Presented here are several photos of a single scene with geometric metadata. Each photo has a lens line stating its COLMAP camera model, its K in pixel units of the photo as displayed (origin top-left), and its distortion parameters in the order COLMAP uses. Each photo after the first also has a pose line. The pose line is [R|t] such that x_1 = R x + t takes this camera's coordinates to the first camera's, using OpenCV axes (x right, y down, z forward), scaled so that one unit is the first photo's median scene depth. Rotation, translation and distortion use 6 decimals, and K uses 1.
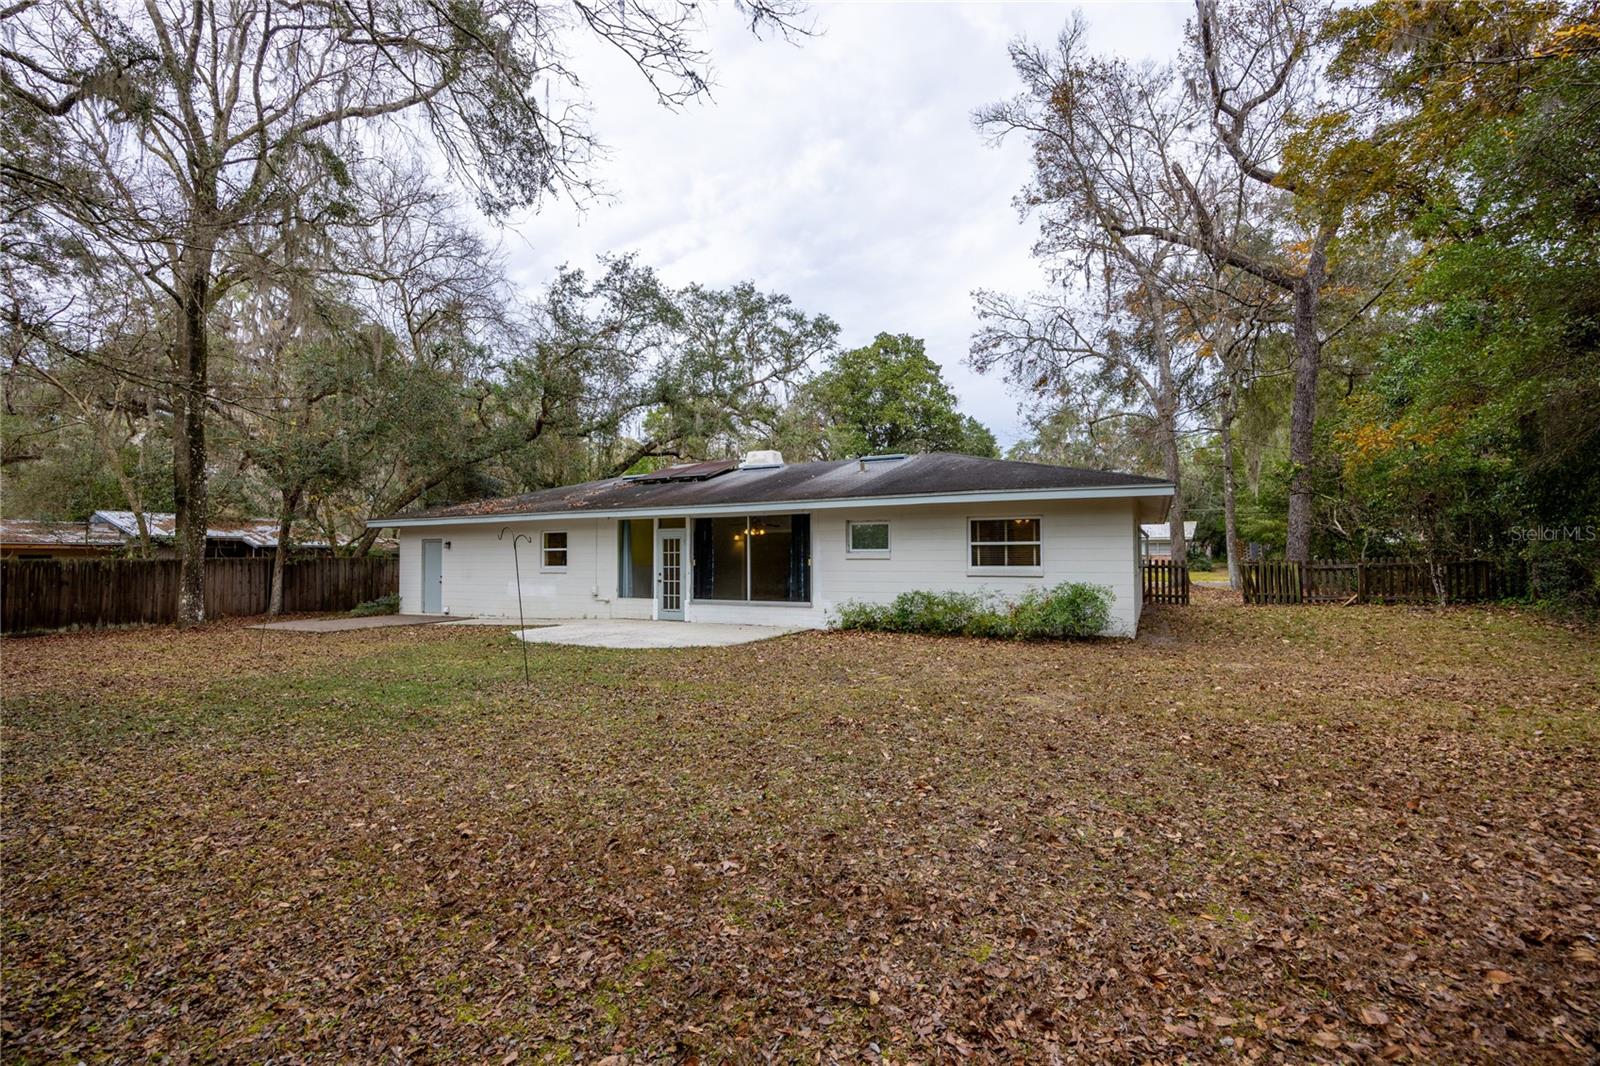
lens RADIAL K [[714.3, 0, 801.8], [0, 714.3, 532.6], [0, 0, 1]] dist [-0.010997, -0.000183]
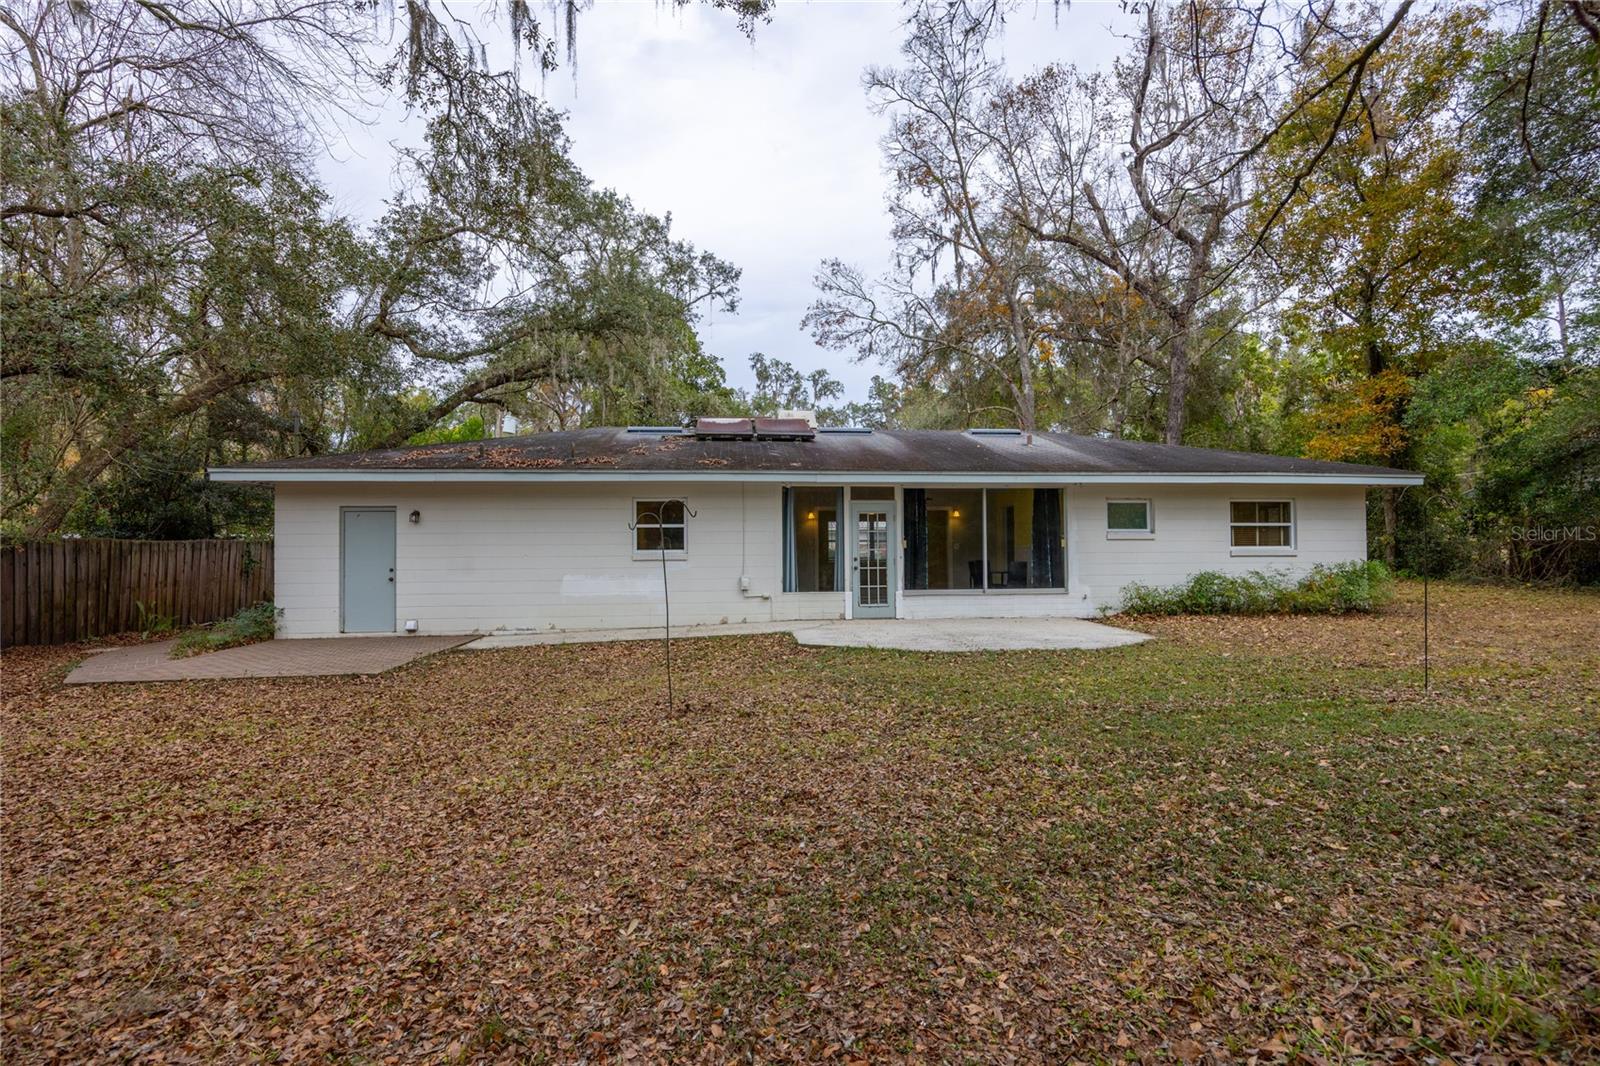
lens RADIAL K [[759.6, 0, 792.4], [0, 759.6, 539.3], [0, 0, 1]] dist [0.002609, 0.000010]
pose [[0.835366, 0.003007, 0.549687, -0.710482], [-0.017799, 0.999609, 0.021580, 0.020129], [-0.549407, -0.027811, 0.835092, 0.355918]]
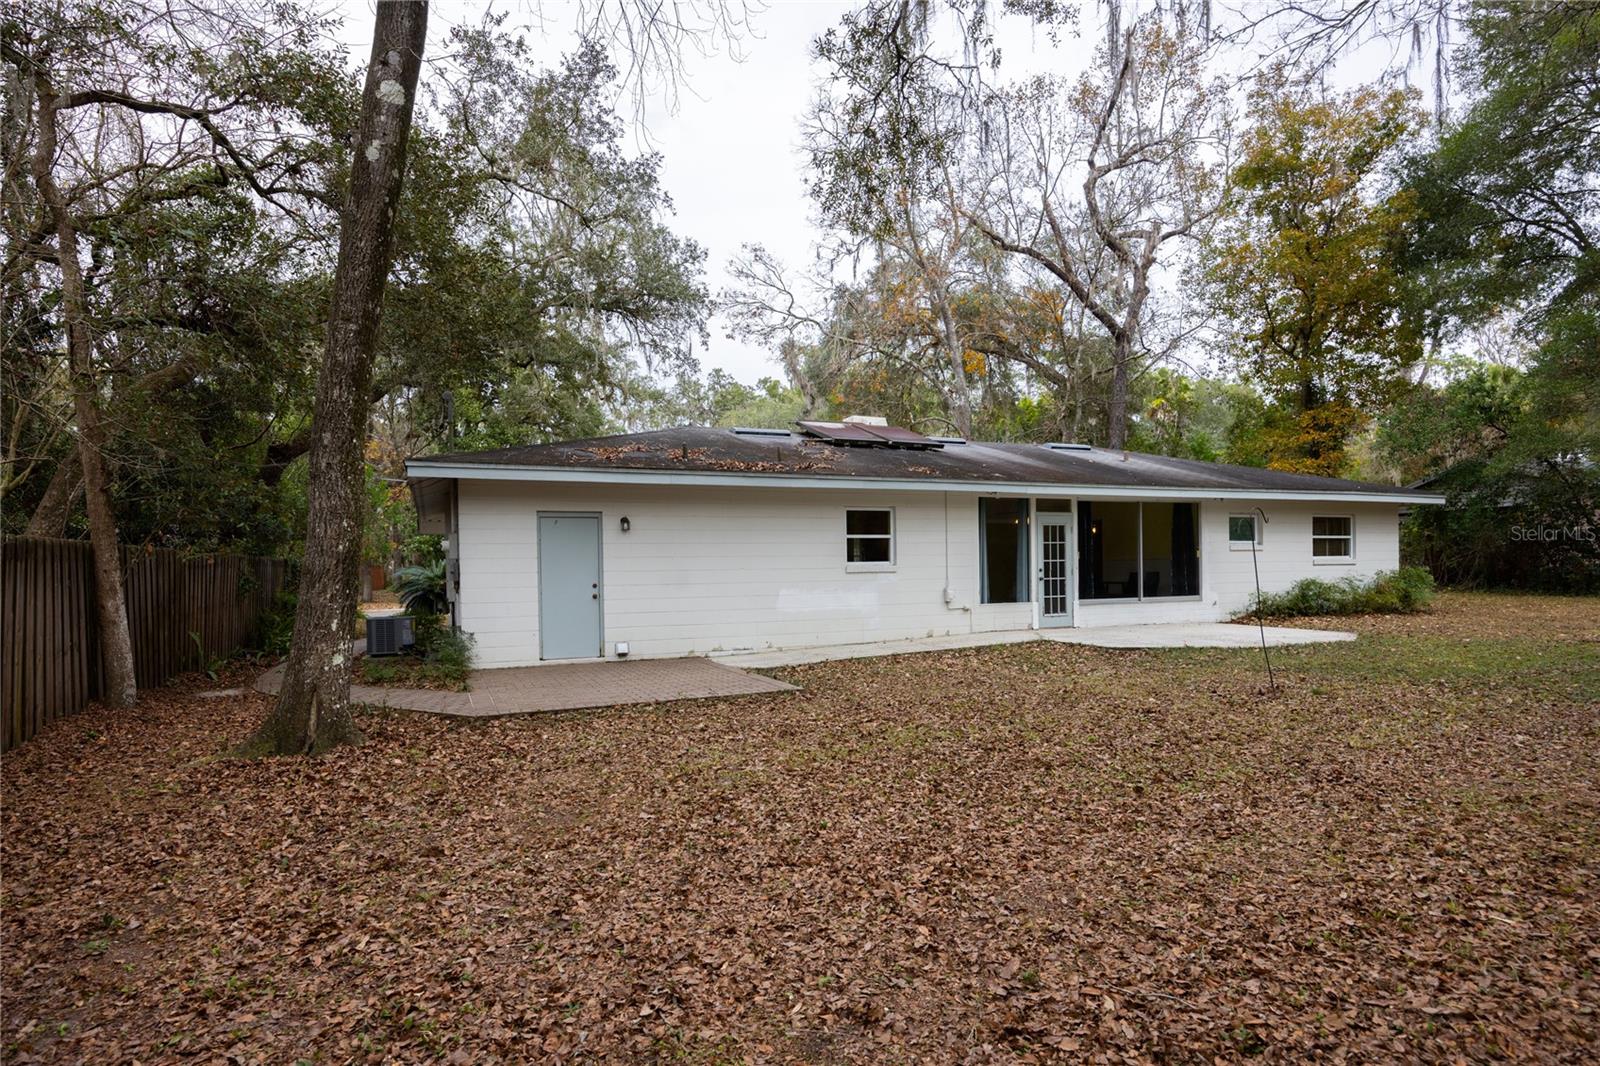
lens RADIAL K [[864.2, 0, 795.8], [0, 864.2, 583.5], [0, 0, 1]] dist [0.013768, -0.000493]
pose [[0.634305, -0.021862, 0.772774, -1.107463], [-0.019621, 0.998823, 0.044363, 0.036404], [-0.772834, -0.043302, 0.633129, 0.611127]]
